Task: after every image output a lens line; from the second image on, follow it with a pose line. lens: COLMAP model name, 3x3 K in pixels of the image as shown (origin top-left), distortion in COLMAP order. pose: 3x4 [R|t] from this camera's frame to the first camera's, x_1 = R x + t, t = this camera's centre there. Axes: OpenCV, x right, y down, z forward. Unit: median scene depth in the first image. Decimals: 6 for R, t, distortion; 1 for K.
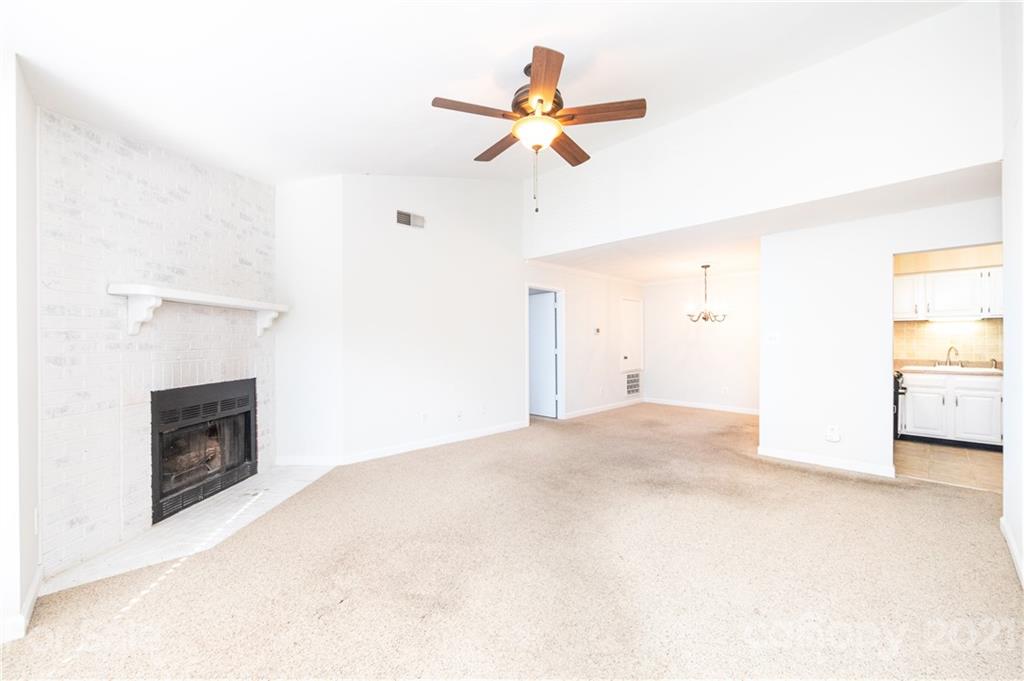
lens RADIAL K [[404.5, 0, 510.8], [0, 404.5, 342.9], [0, 0, 1]] dist [0.001110, -0.000778]
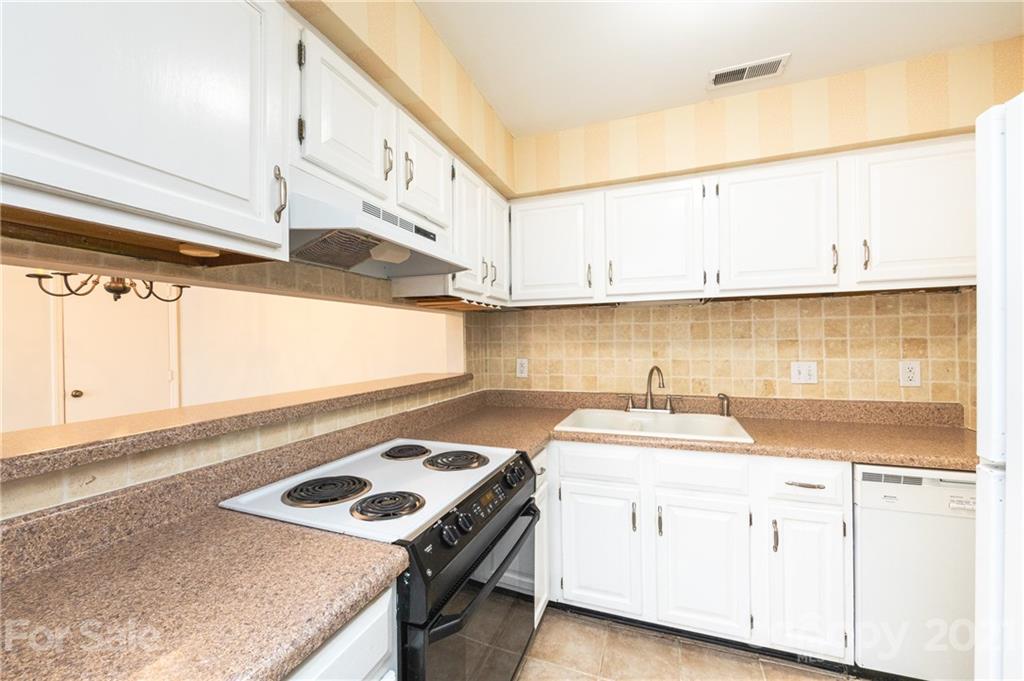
lens RADIAL K [[404.5, 0, 509.0], [0, 404.5, 342.8], [0, 0, 1]] dist [0.001110, -0.000778]
pose [[0.905477, -0.008921, 0.424302, 0.507318], [0.009255, 0.999956, 0.001272, -0.011460], [-0.424295, 0.002775, 0.905520, 0.446536]]
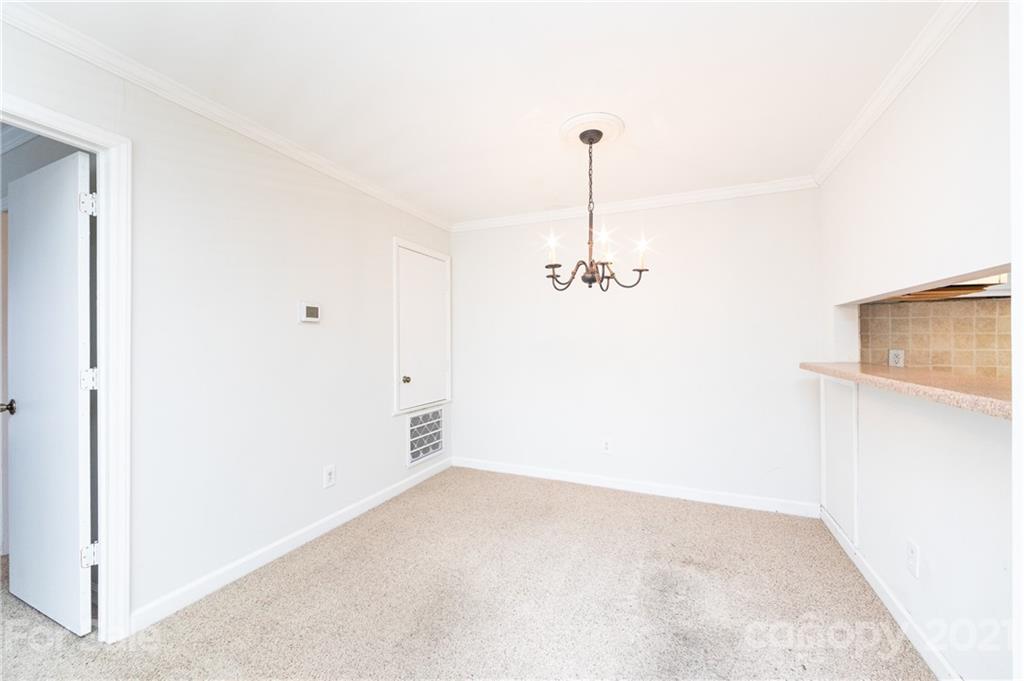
lens RADIAL K [[404.5, 0, 510.0], [0, 404.5, 343.0], [0, 0, 1]] dist [0.001110, -0.000778]
pose [[0.924634, 0.002830, 0.380847, 0.221207], [-0.001439, 0.999991, -0.003938, -0.001621], [-0.380855, 0.003093, 0.924630, 0.553021]]
